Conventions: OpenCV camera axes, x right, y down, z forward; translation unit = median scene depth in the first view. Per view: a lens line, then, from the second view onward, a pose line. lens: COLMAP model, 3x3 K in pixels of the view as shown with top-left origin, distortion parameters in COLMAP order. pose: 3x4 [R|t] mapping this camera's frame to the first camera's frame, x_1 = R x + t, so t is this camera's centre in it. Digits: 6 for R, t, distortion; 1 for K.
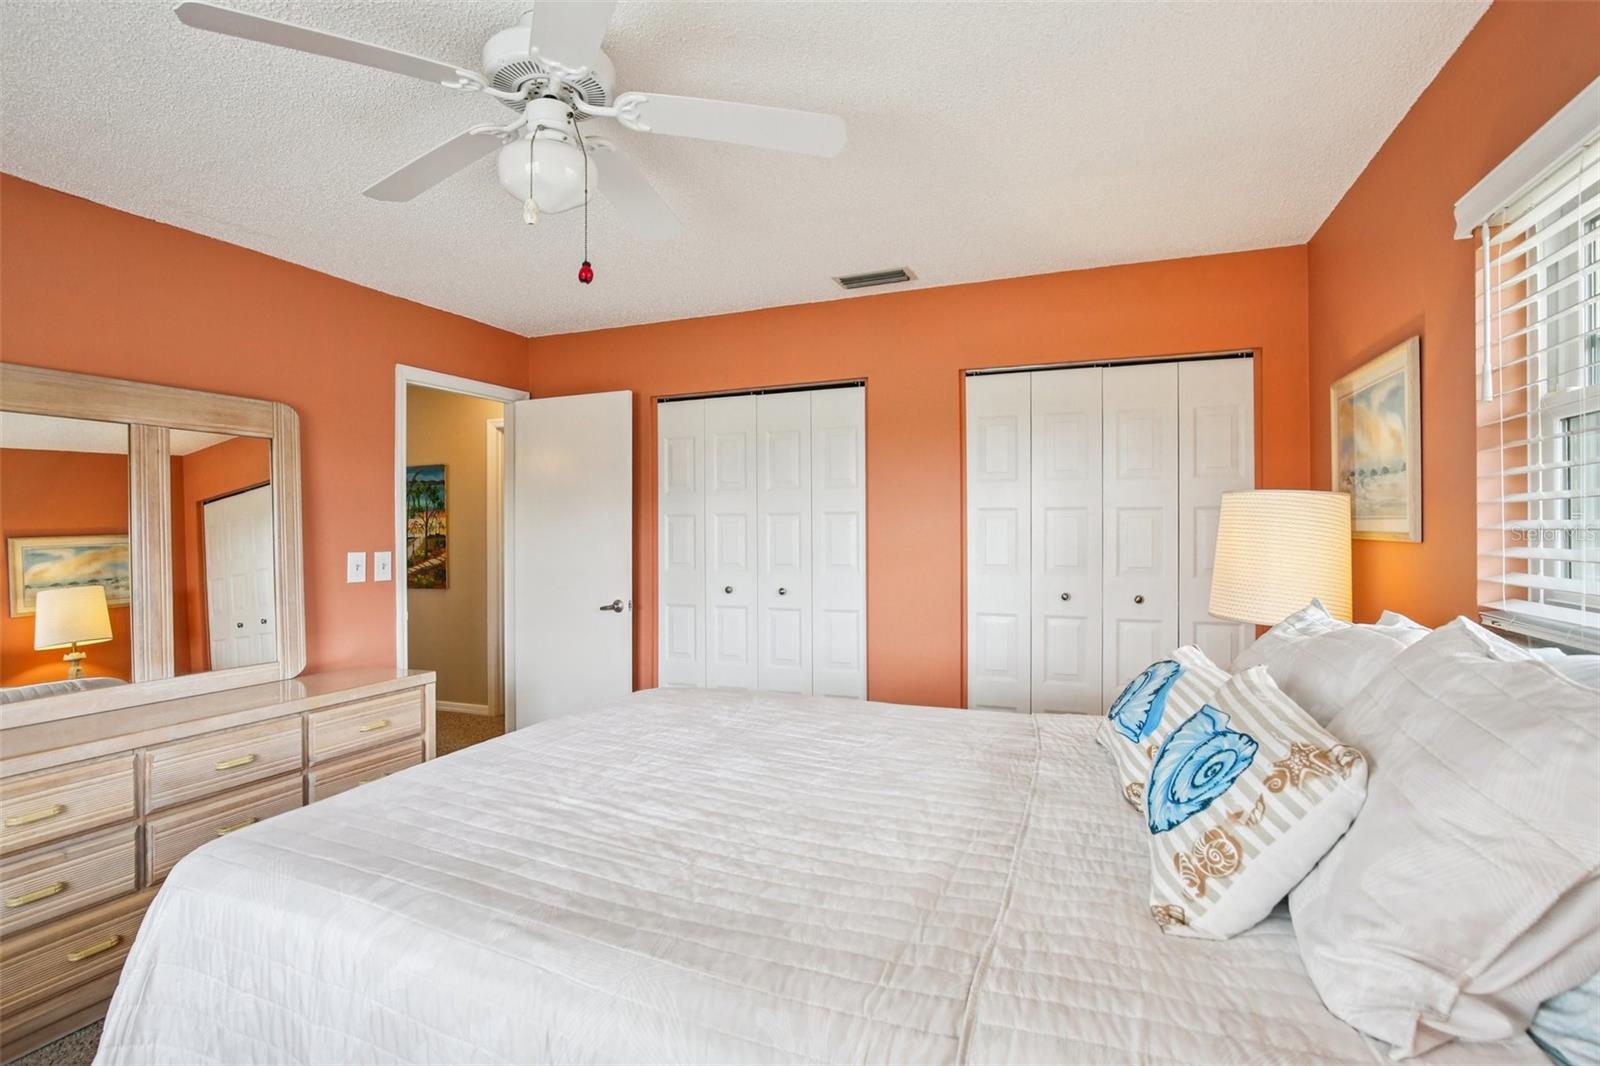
lens RADIAL K [[753.3, 0, 792.9], [0, 753.3, 521.7], [0, 0, 1]] dist [-0.002859, -0.000041]
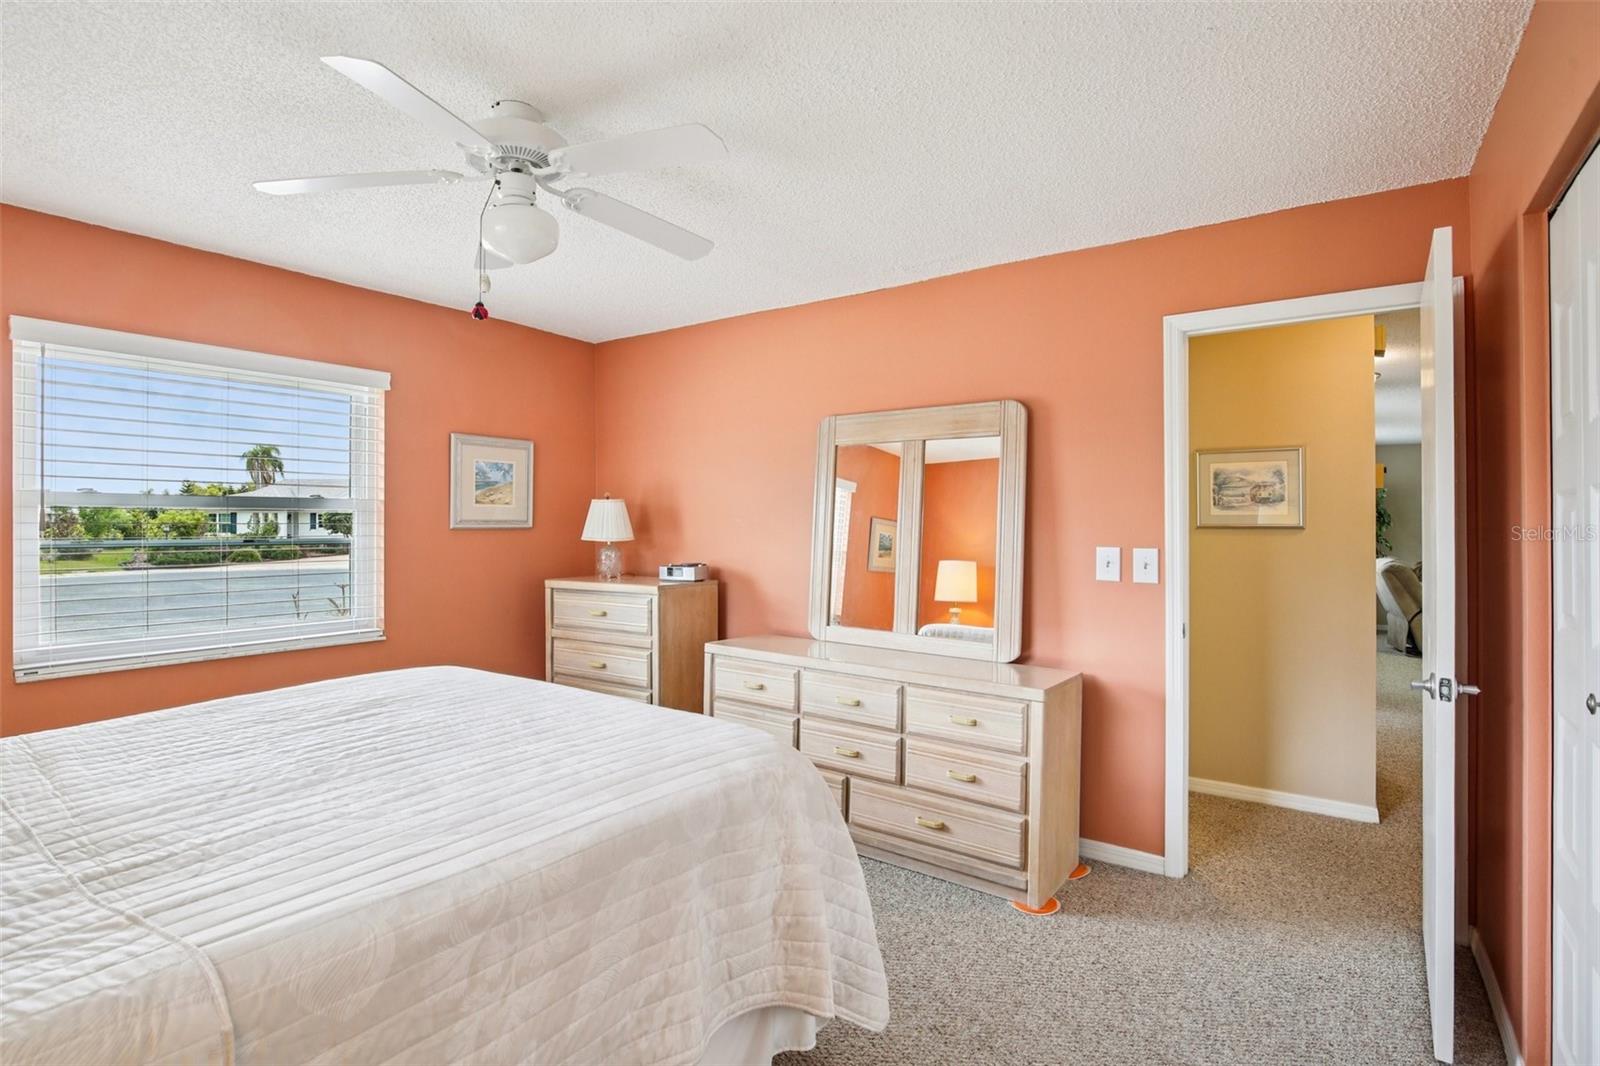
lens RADIAL K [[753.3, 0, 792.9], [0, 753.3, 521.7], [0, 0, 1]] dist [-0.002859, -0.000041]
pose [[-0.213799, -0.001464, -0.976877, 0.443930], [0.001010, 0.999998, -0.001719, 0.014598], [0.976877, -0.001354, -0.213797, 0.999040]]
